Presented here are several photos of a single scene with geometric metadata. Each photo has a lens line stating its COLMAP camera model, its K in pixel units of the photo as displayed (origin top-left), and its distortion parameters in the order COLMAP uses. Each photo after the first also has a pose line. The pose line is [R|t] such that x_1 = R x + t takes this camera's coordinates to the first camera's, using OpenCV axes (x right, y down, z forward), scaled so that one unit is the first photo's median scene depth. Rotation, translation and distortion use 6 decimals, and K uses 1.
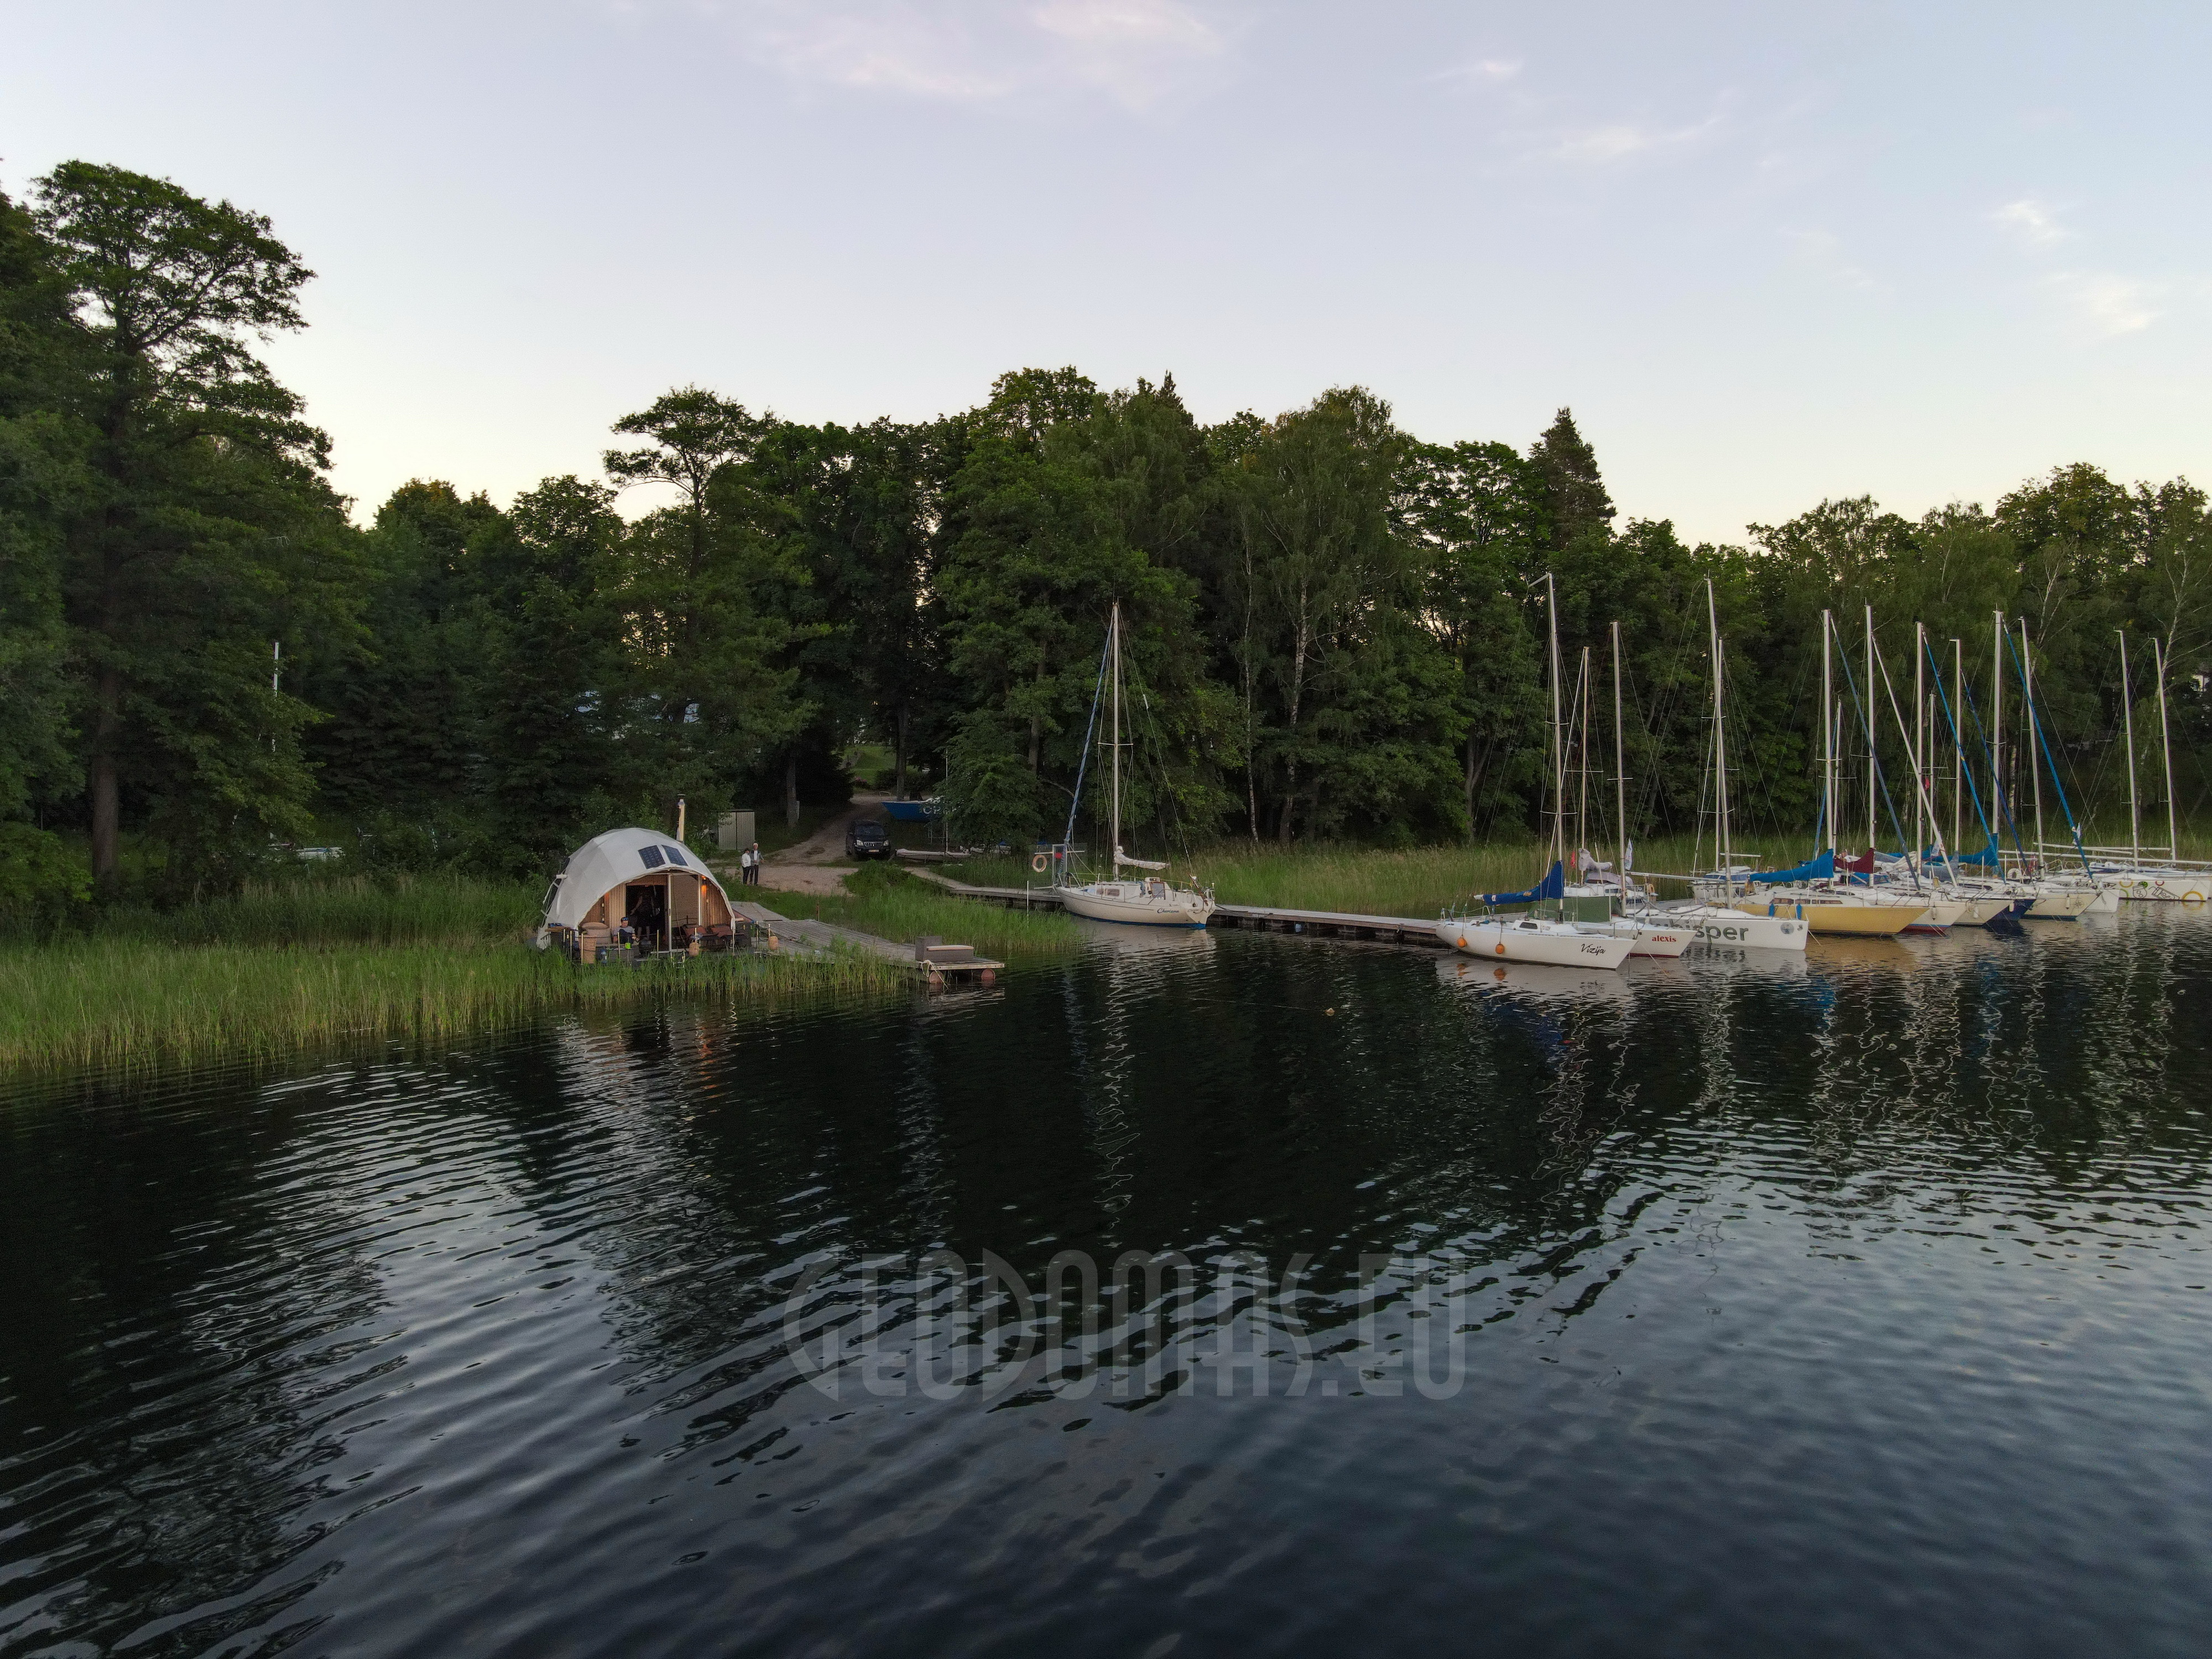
lens RADIAL K [[1600.0, 0, 1106.0], [0, 1600.0, 829.5], [0, 0, 1]] dist [-0.015541, 0.051068]
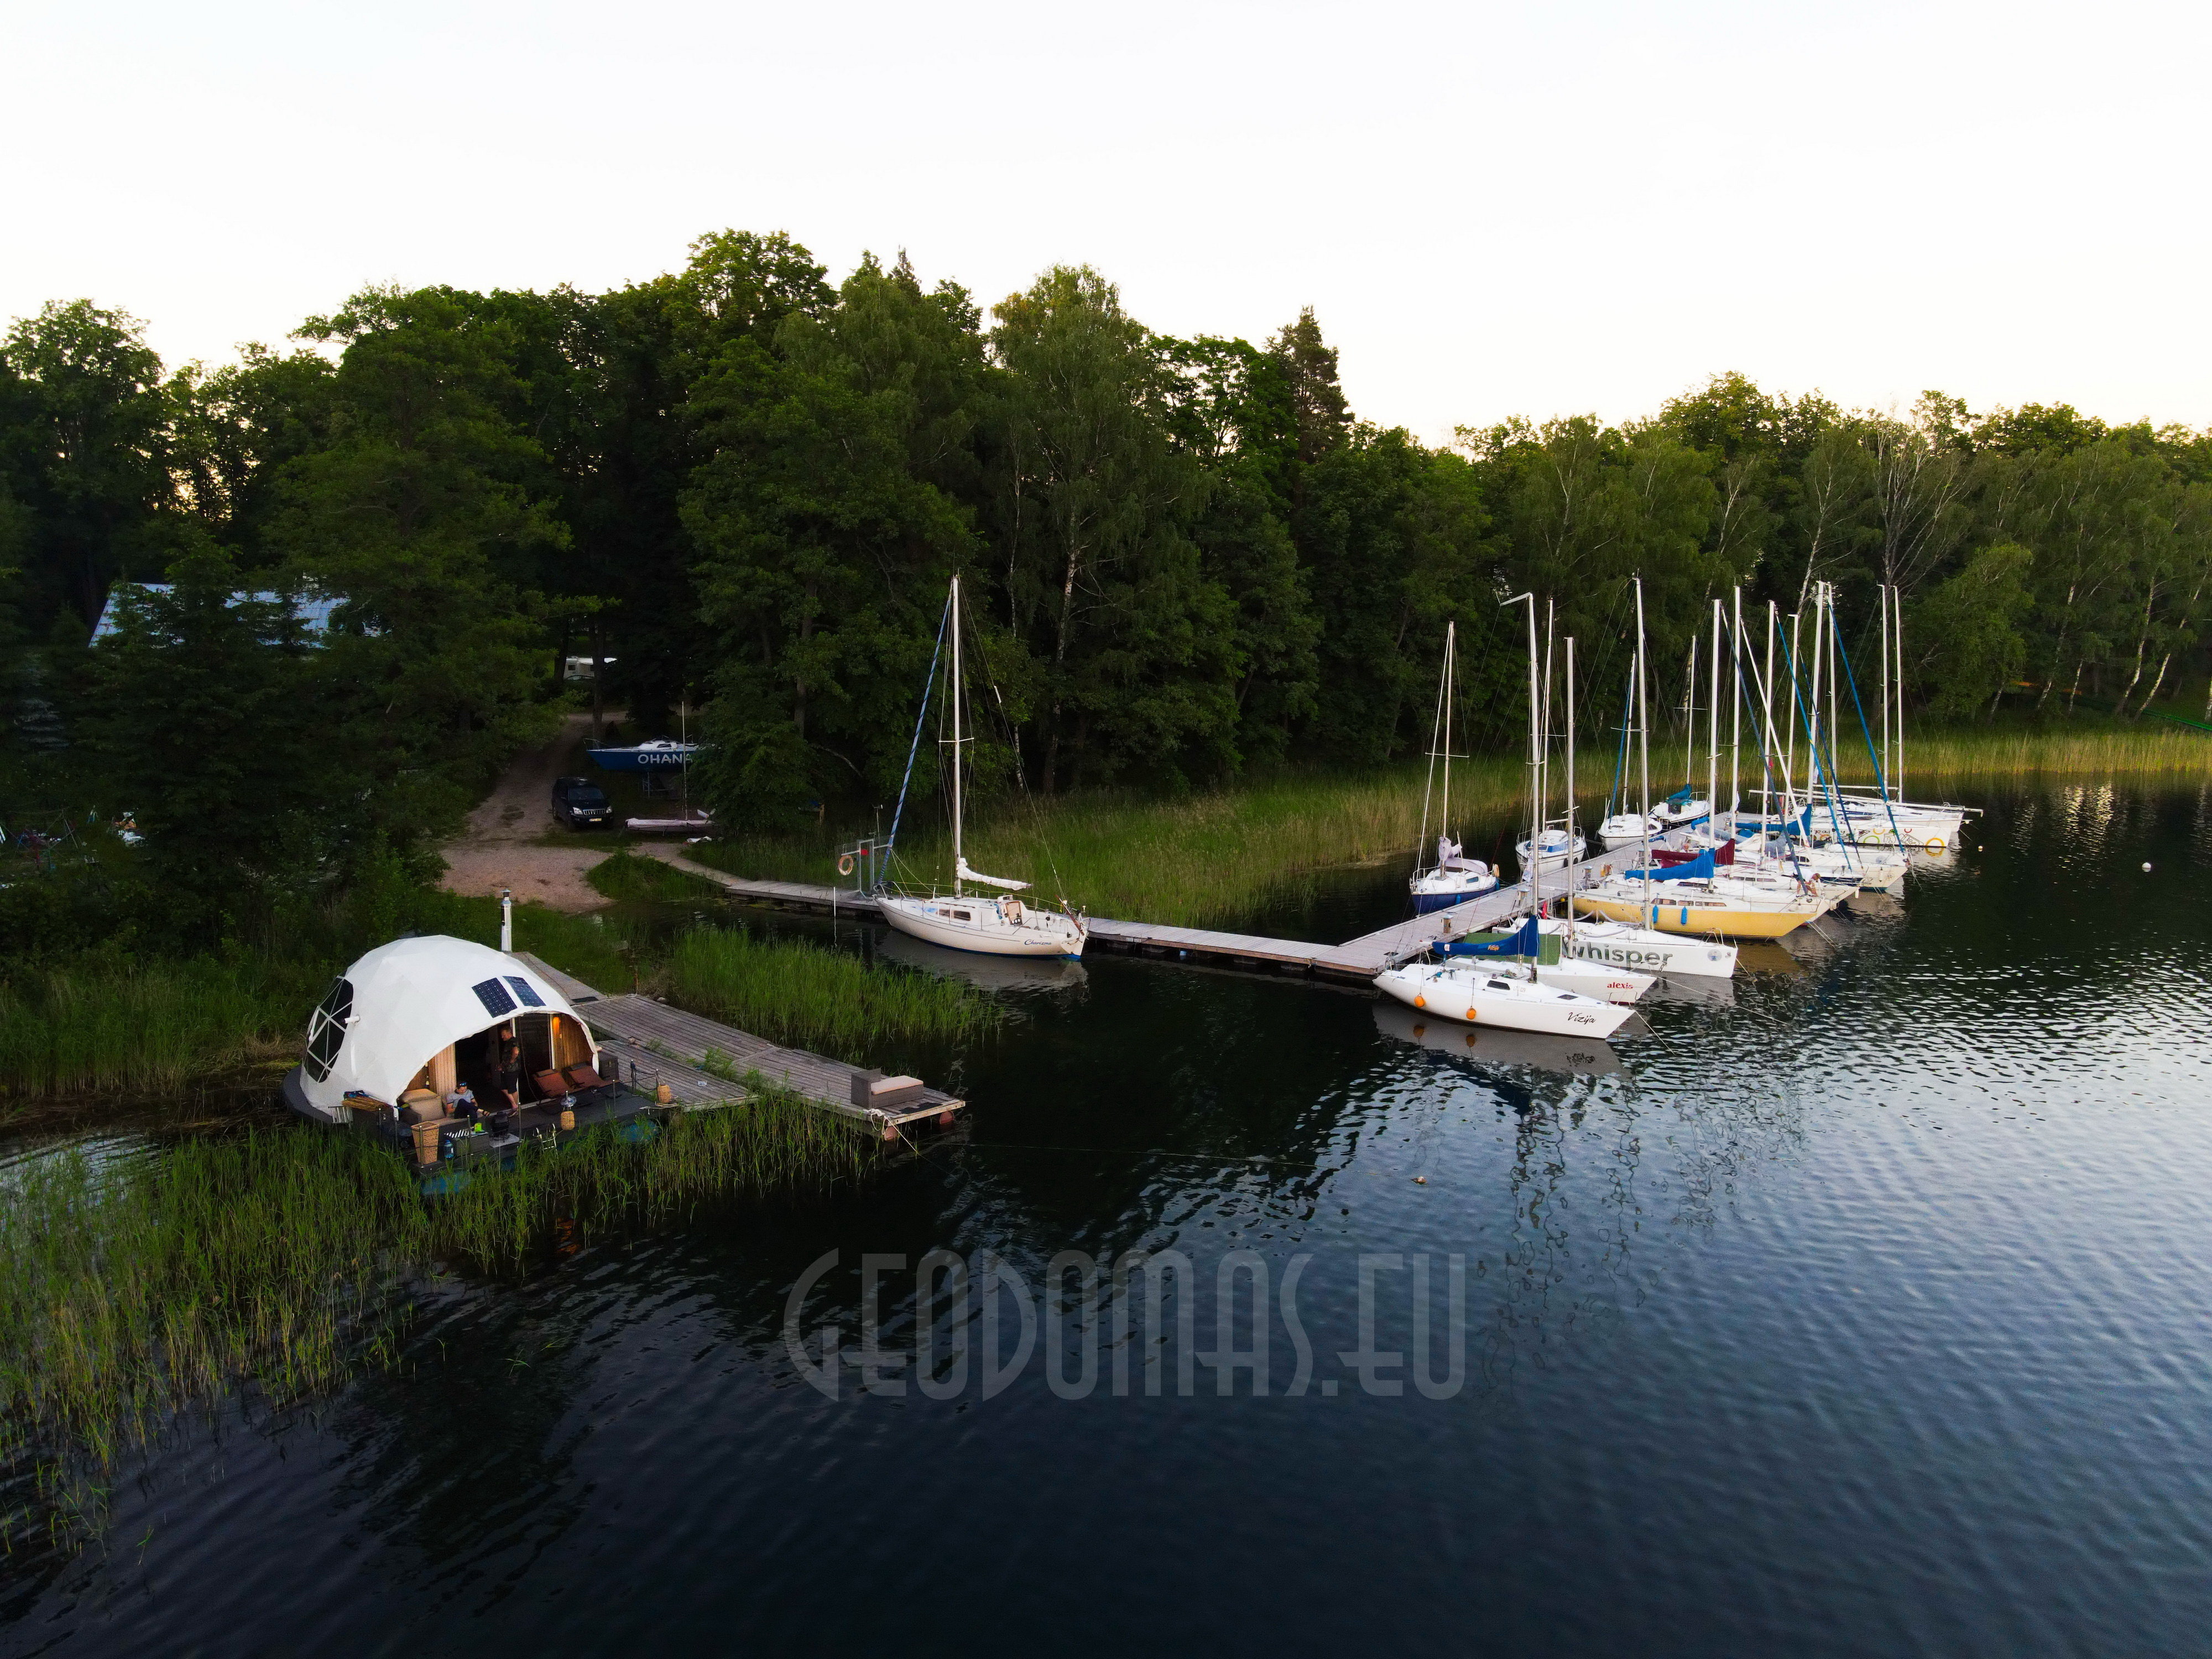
lens RADIAL K [[1600.0, 0, 1106.0], [0, 1600.0, 829.5], [0, 0, 1]] dist [-0.015541, 0.051068]
pose [[0.965755, -0.035399, 0.257031, -0.101366], [0.007474, 0.994034, 0.108818, -0.072168], [-0.259350, -0.103171, 0.960257, 0.111105]]
